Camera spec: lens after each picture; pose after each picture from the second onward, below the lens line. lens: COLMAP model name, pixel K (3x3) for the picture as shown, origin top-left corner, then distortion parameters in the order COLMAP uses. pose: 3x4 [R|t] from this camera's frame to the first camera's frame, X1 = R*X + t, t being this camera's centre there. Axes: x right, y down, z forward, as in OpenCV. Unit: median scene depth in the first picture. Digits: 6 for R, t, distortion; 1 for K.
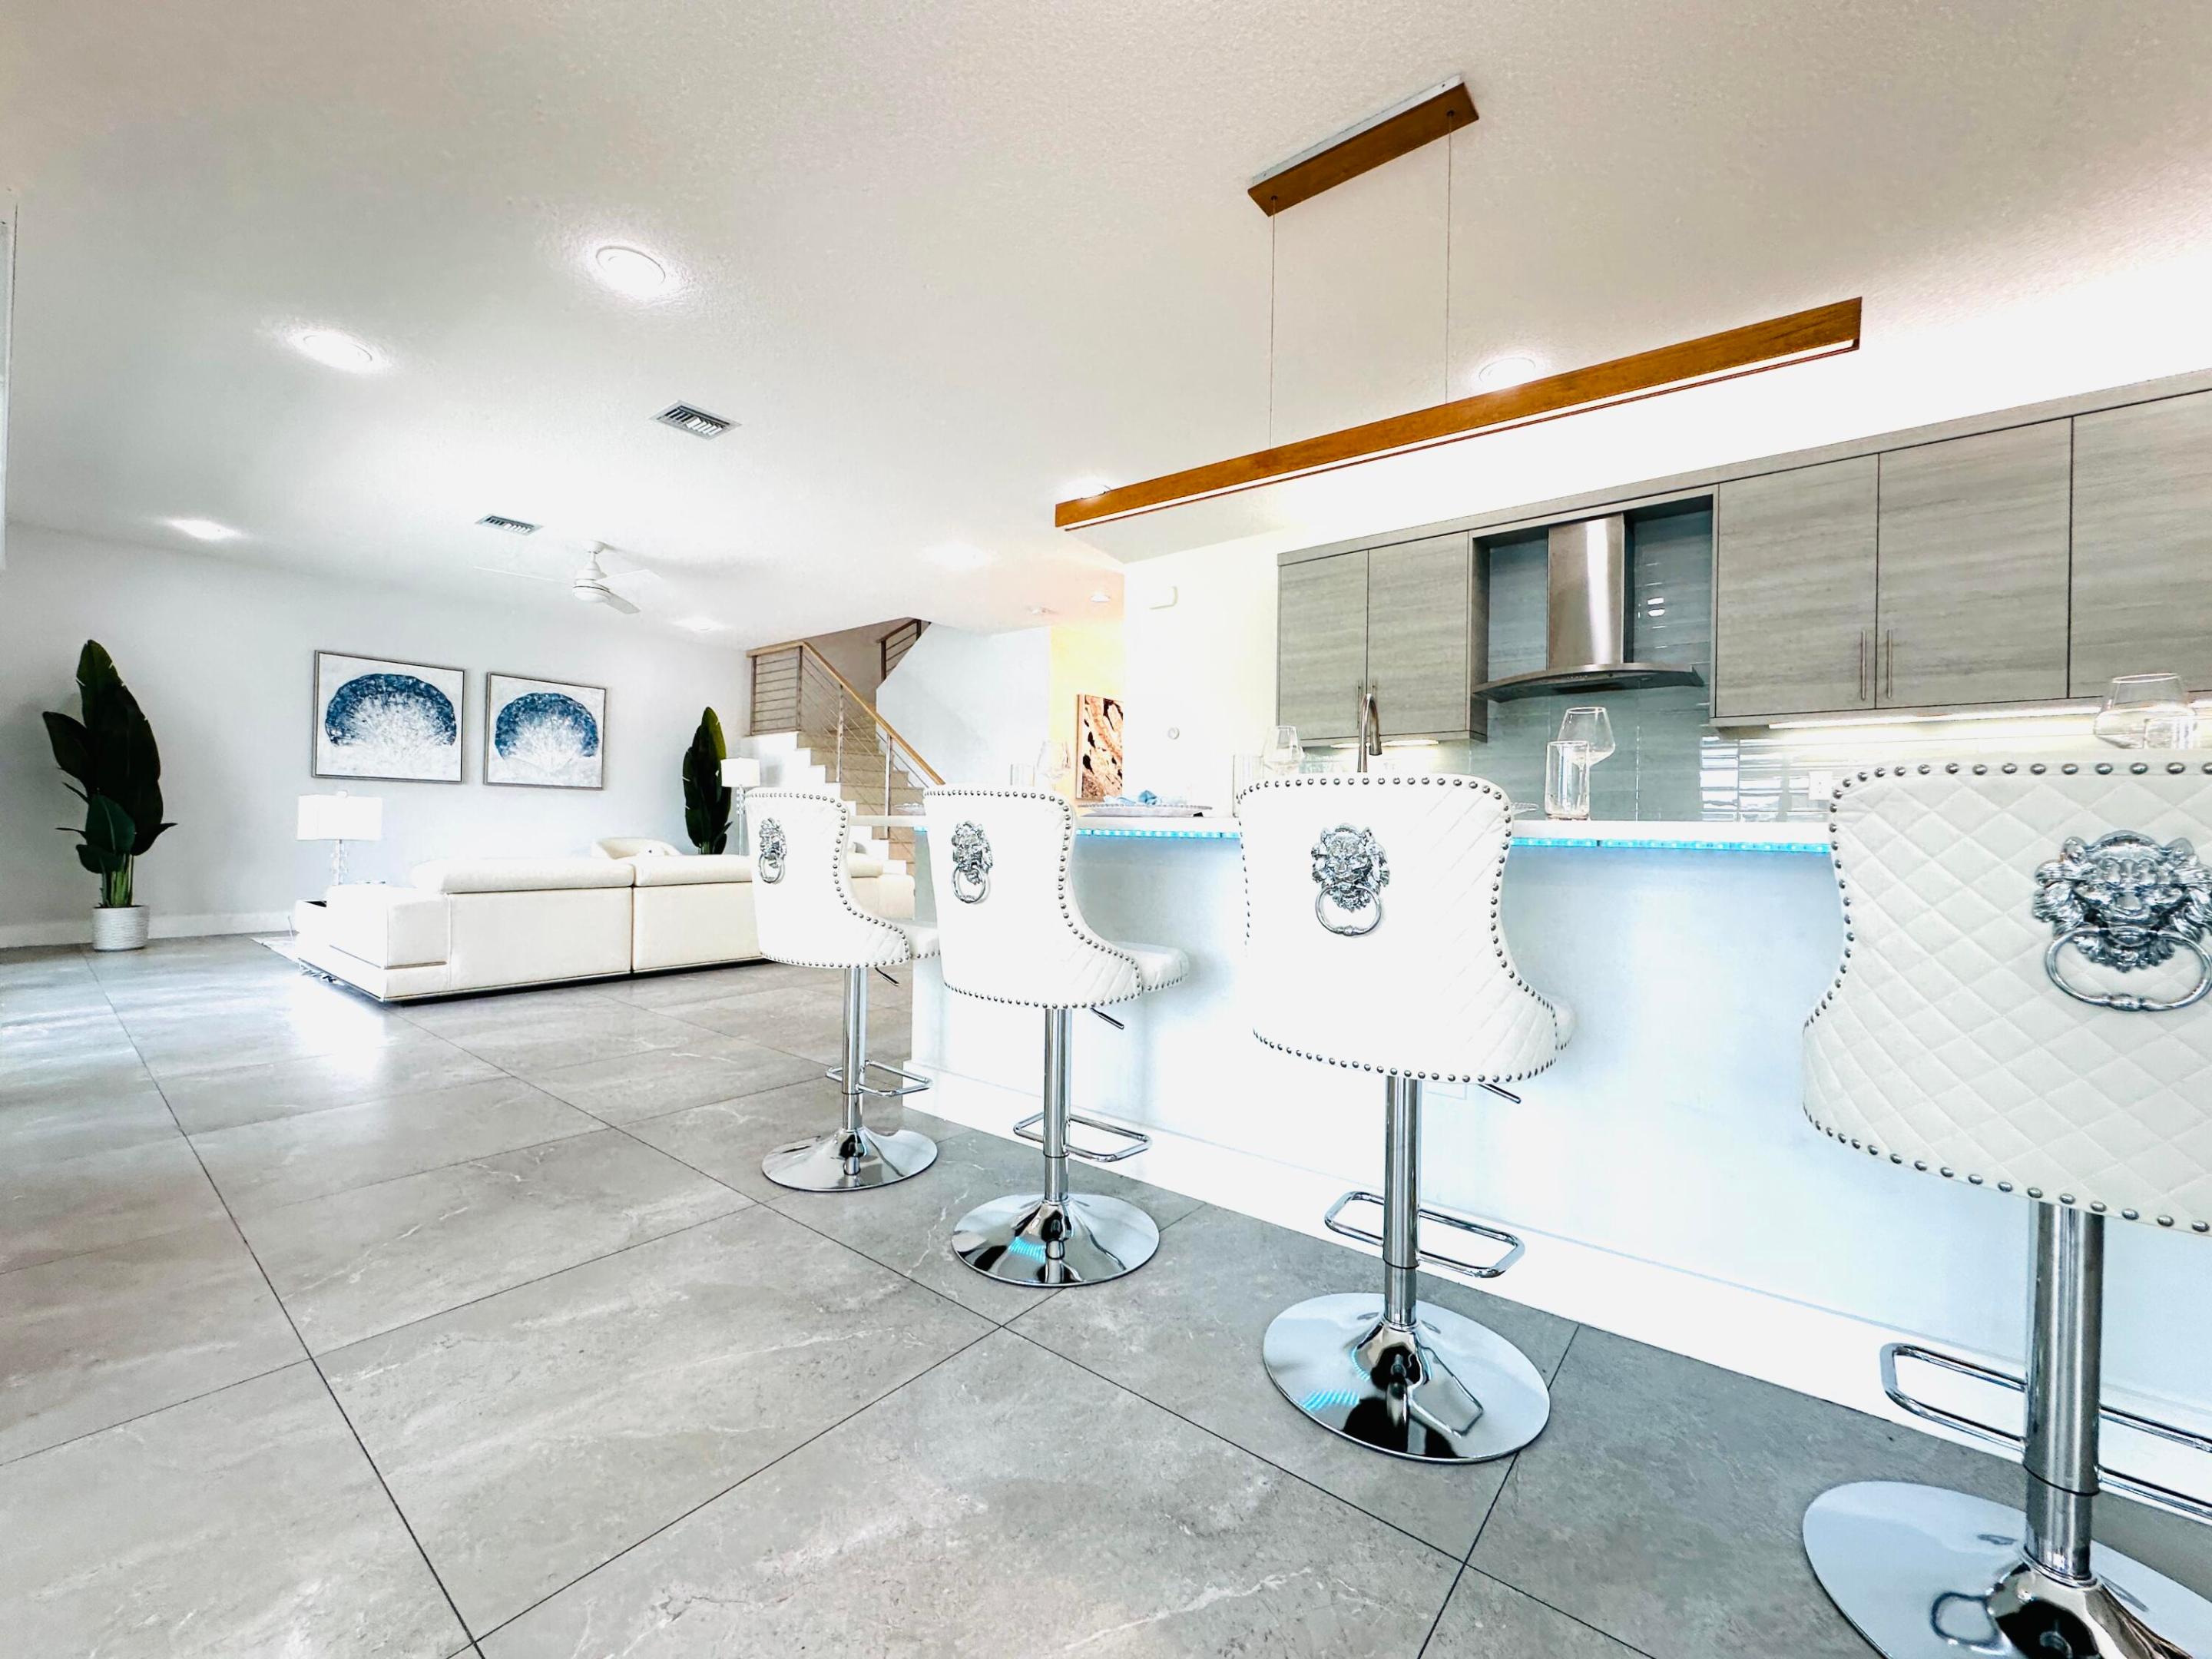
lens RADIAL K [[888.6, 0, 1113.6], [0, 888.6, 827.3], [0, 0, 1]] dist [-0.007808, 0.001172]
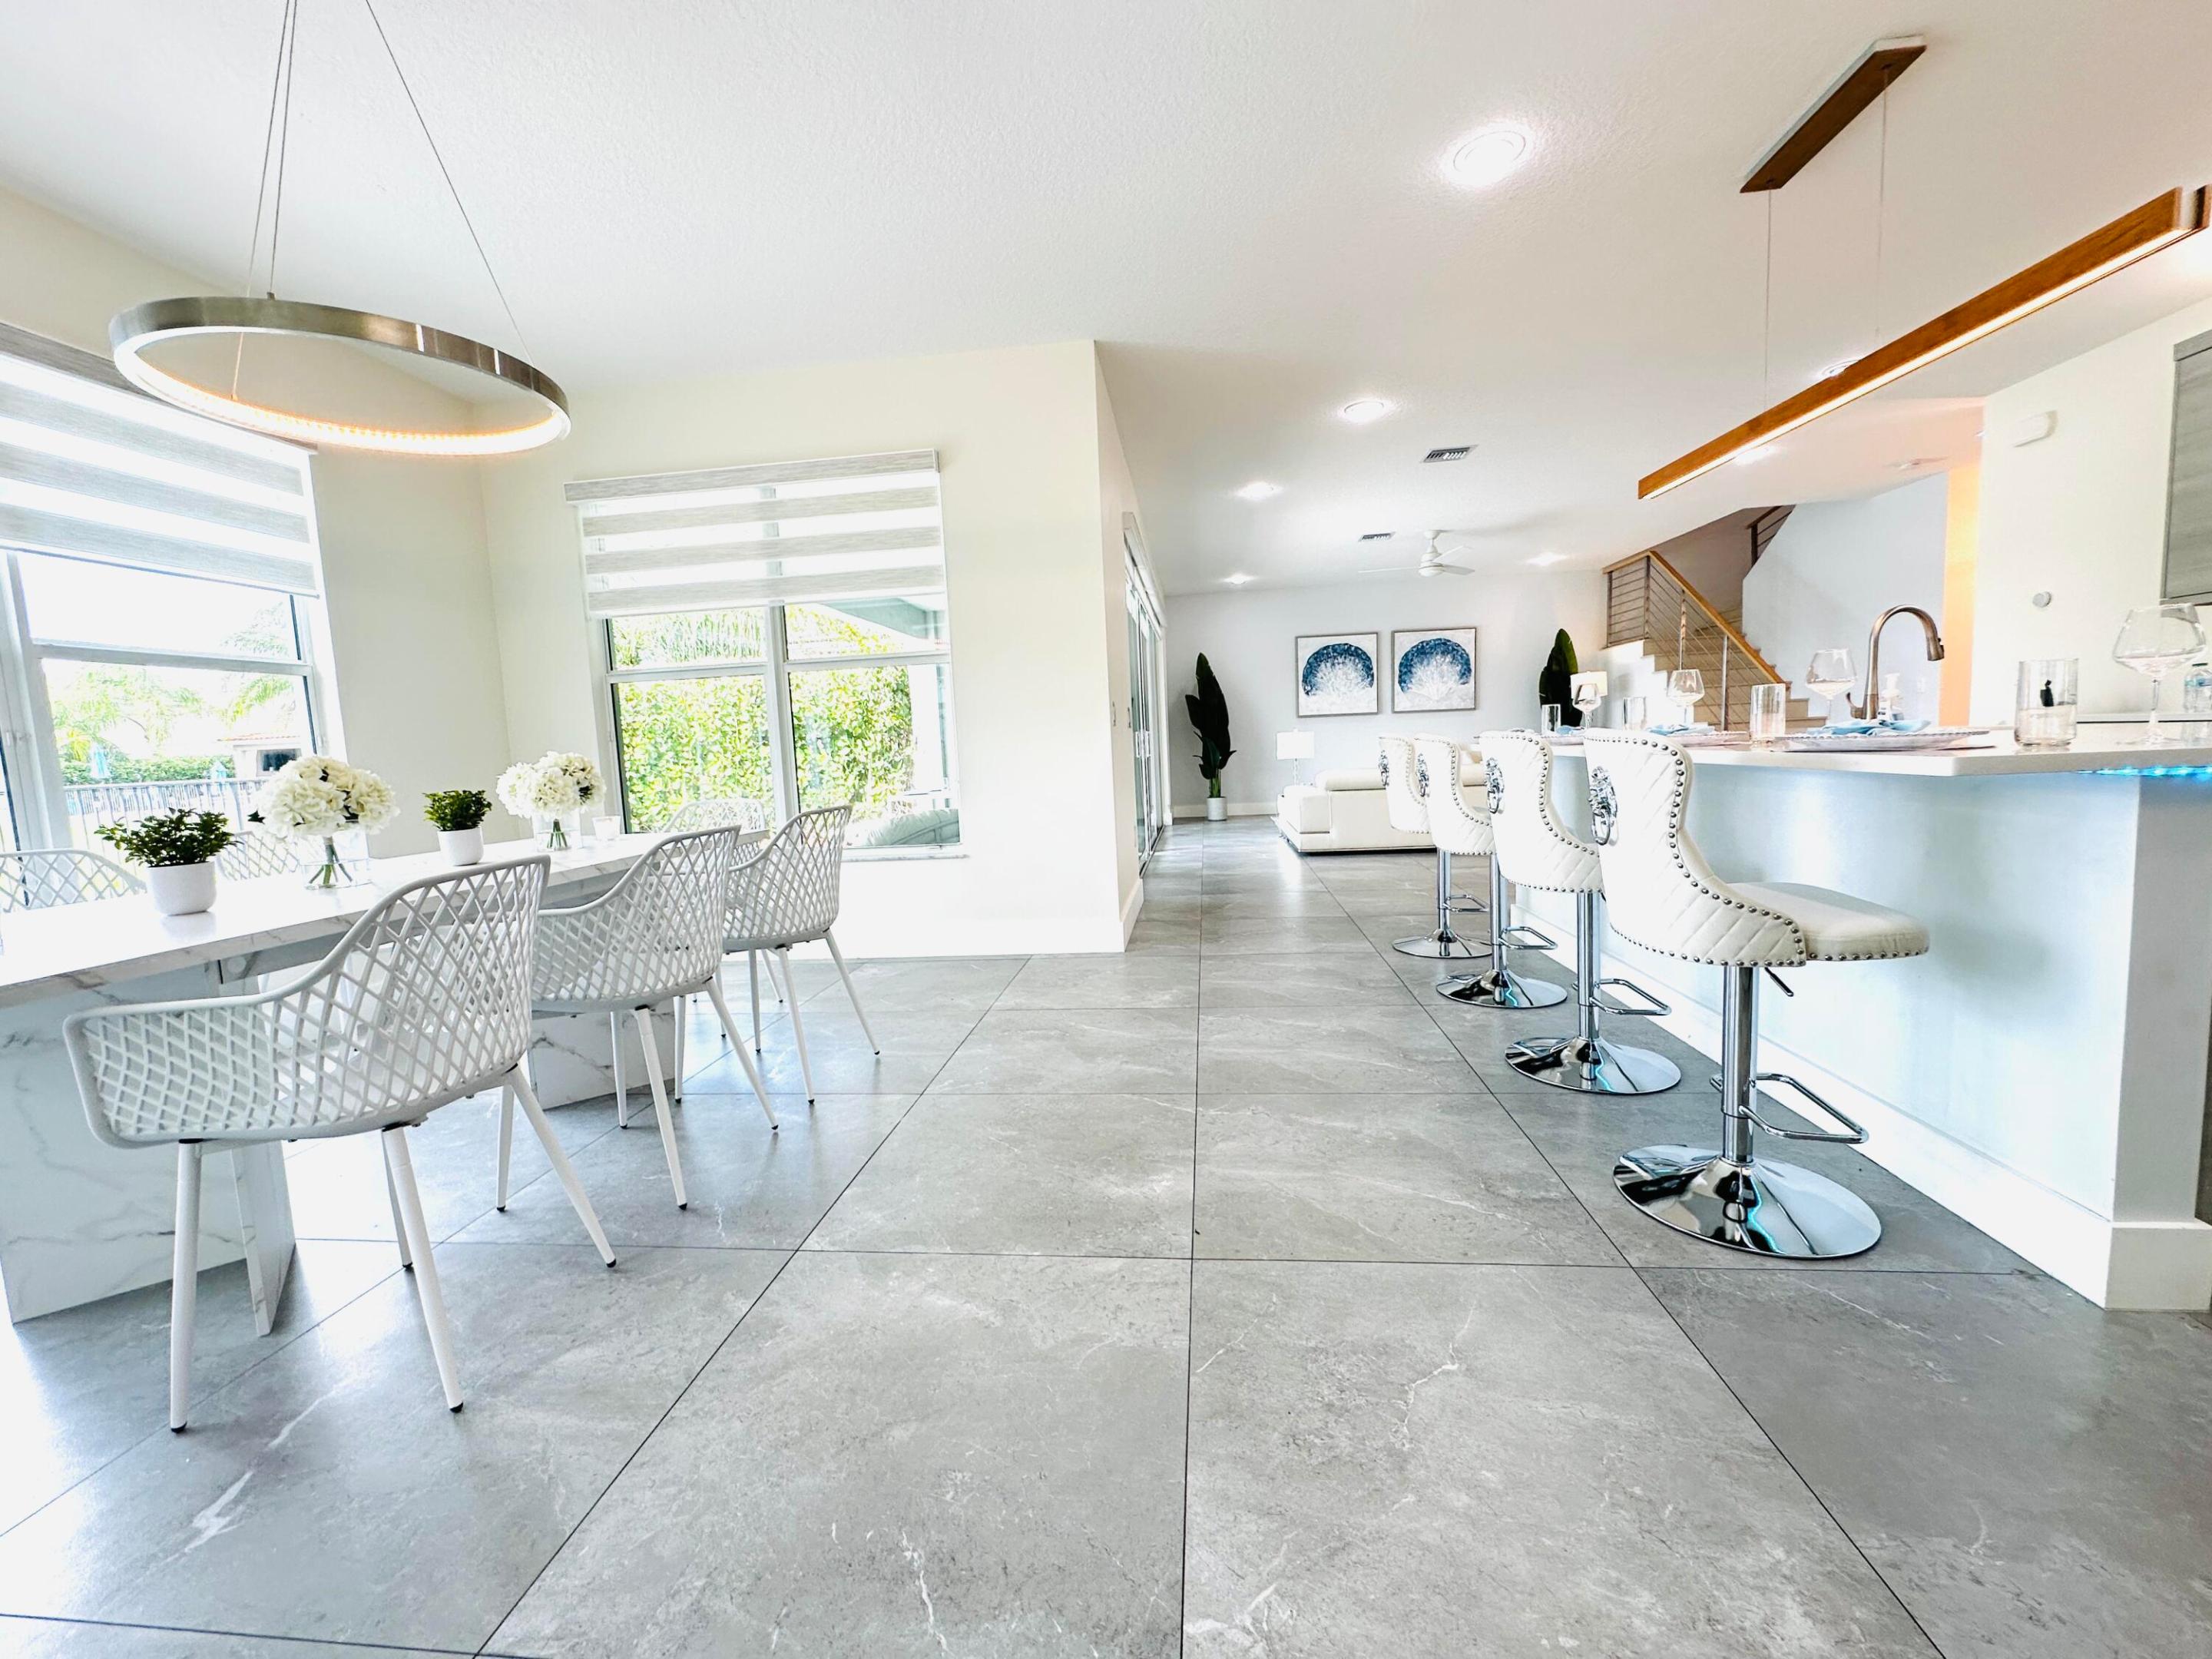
lens RADIAL K [[888.6, 0, 1108.4], [0, 888.6, 830.6], [0, 0, 1]] dist [-0.007808, 0.001172]
pose [[0.530399, 0.044471, -0.846581, 0.340029], [0.054385, 0.994781, 0.086330, -0.013471], [0.846002, -0.091831, 0.525212, -0.180234]]
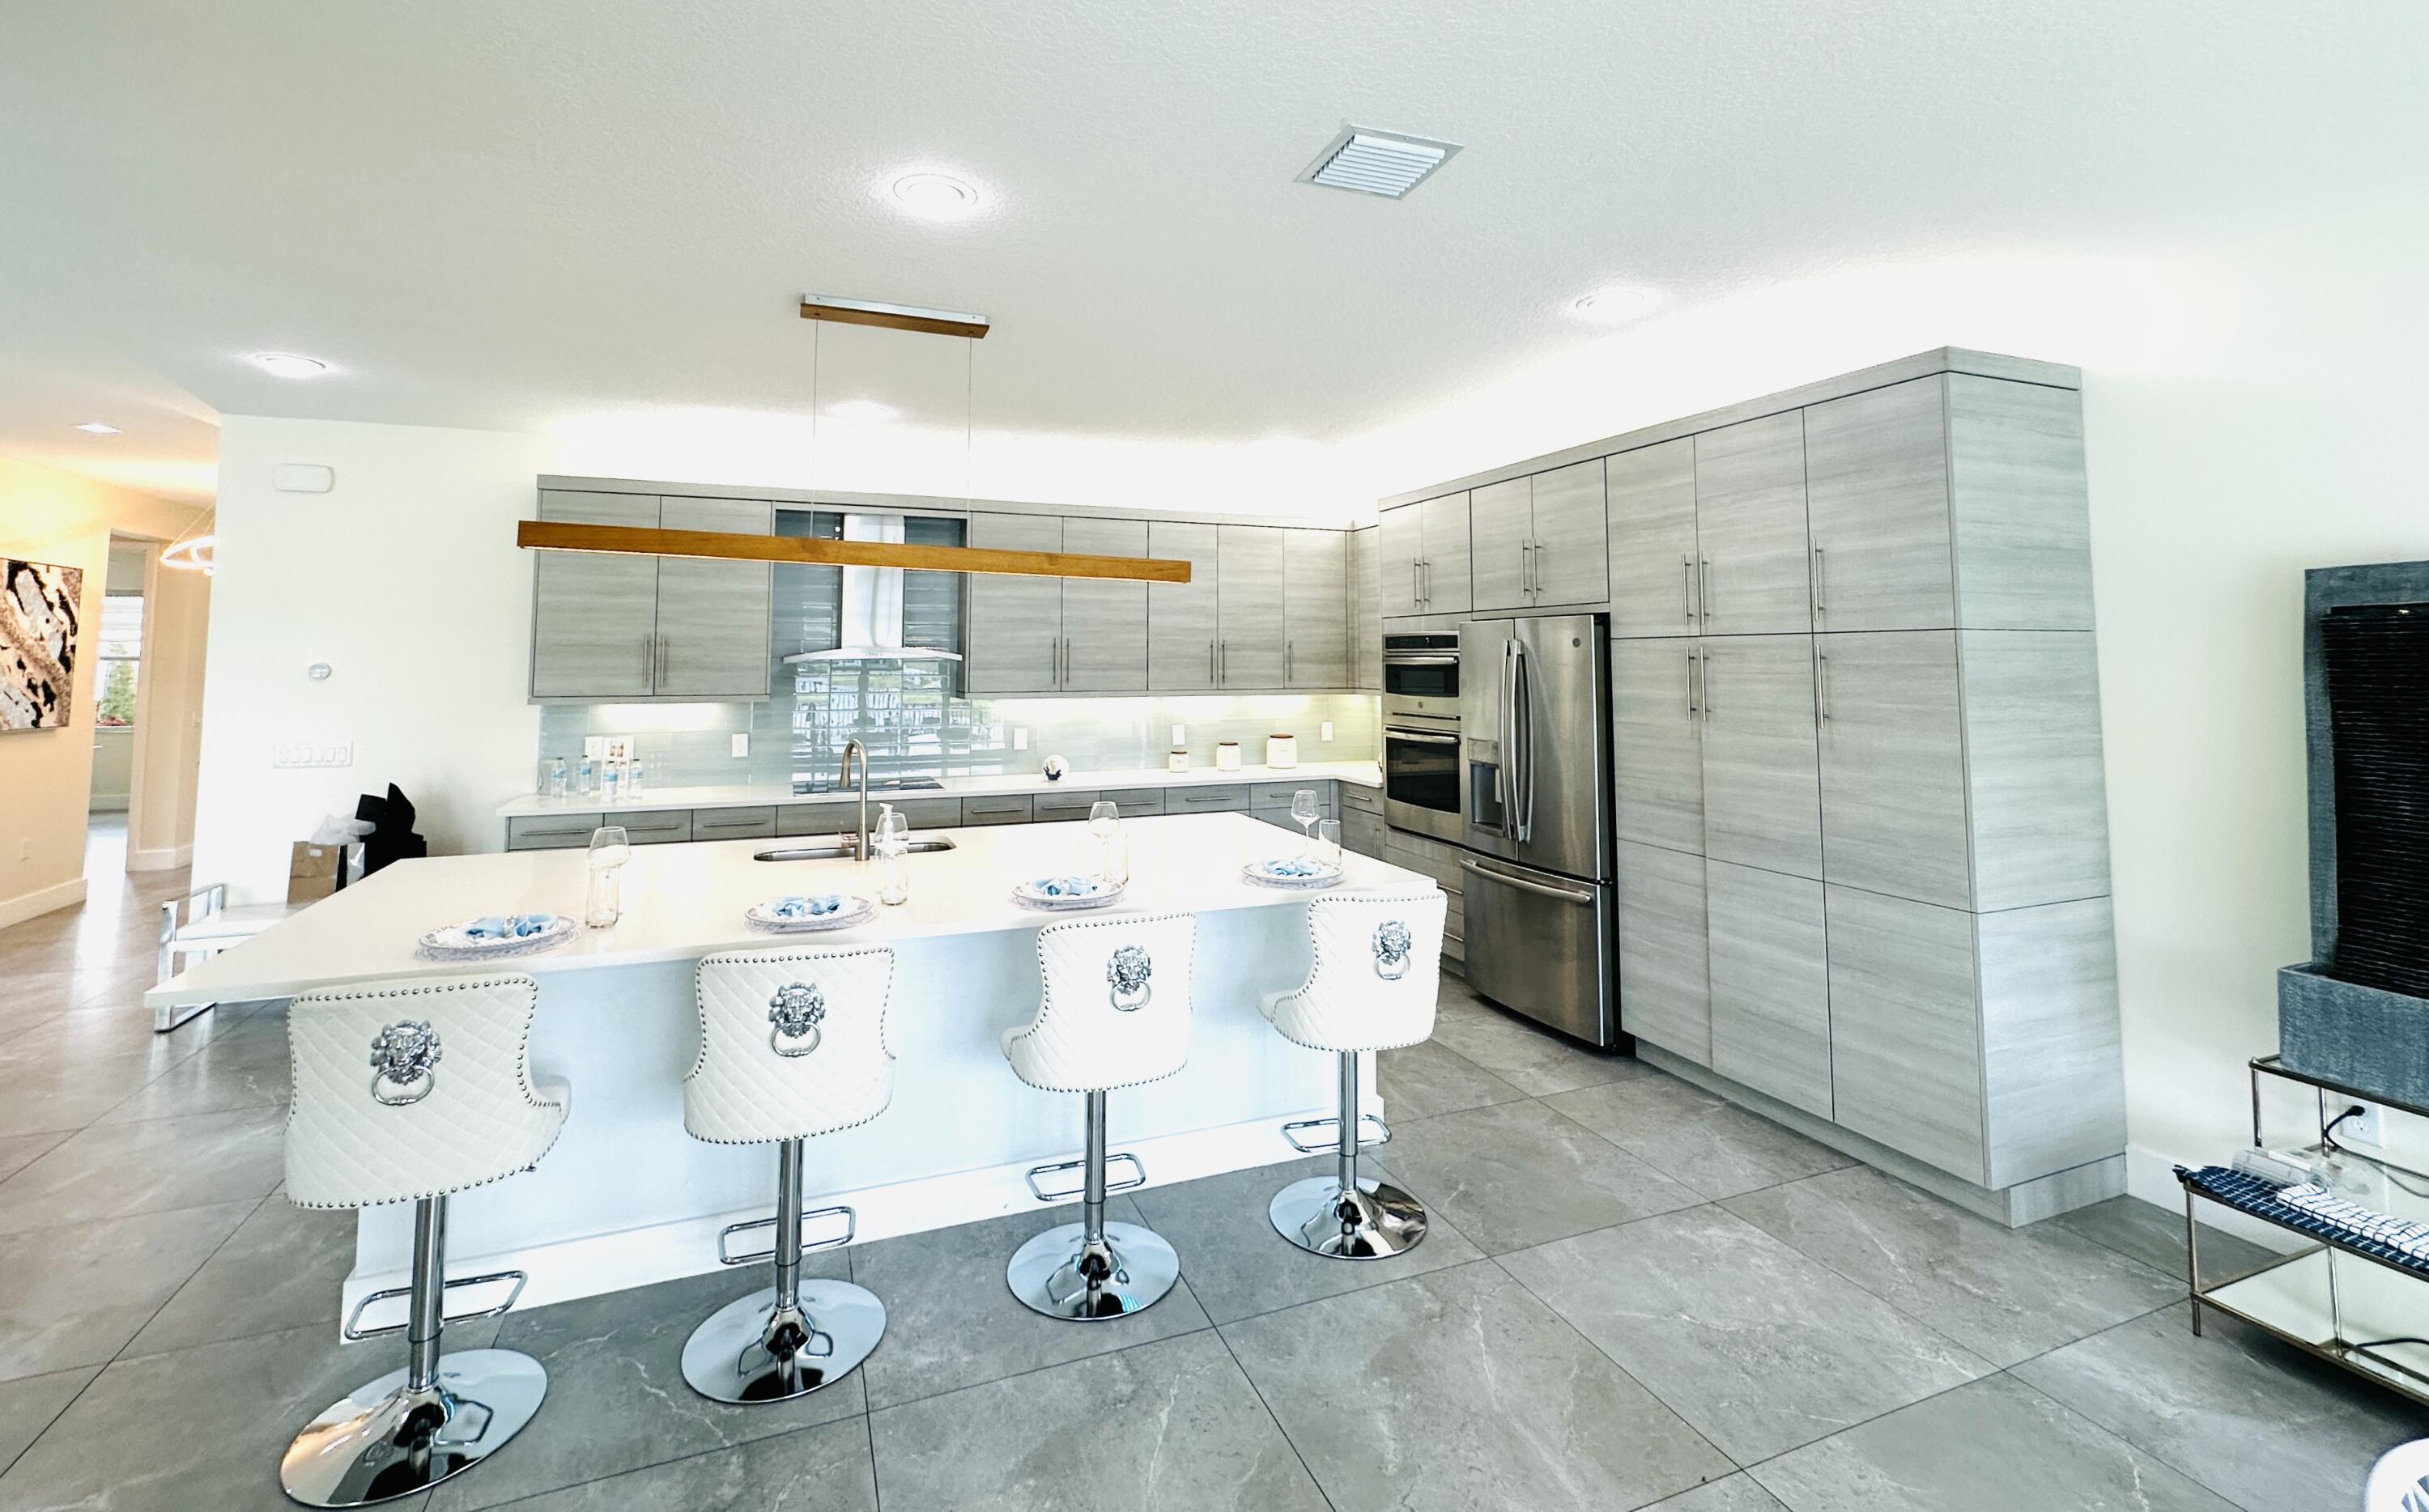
lens RADIAL K [[1028.3, 0, 1195.4], [0, 1028.3, 569.6], [0, 0, 1]] dist [-0.001874, -0.000710]
pose [[0.506949, 0.063053, 0.859667, -0.332904], [0.009292, 0.996863, -0.078595, -0.131900], [-0.861926, 0.047832, 0.504773, -0.039822]]
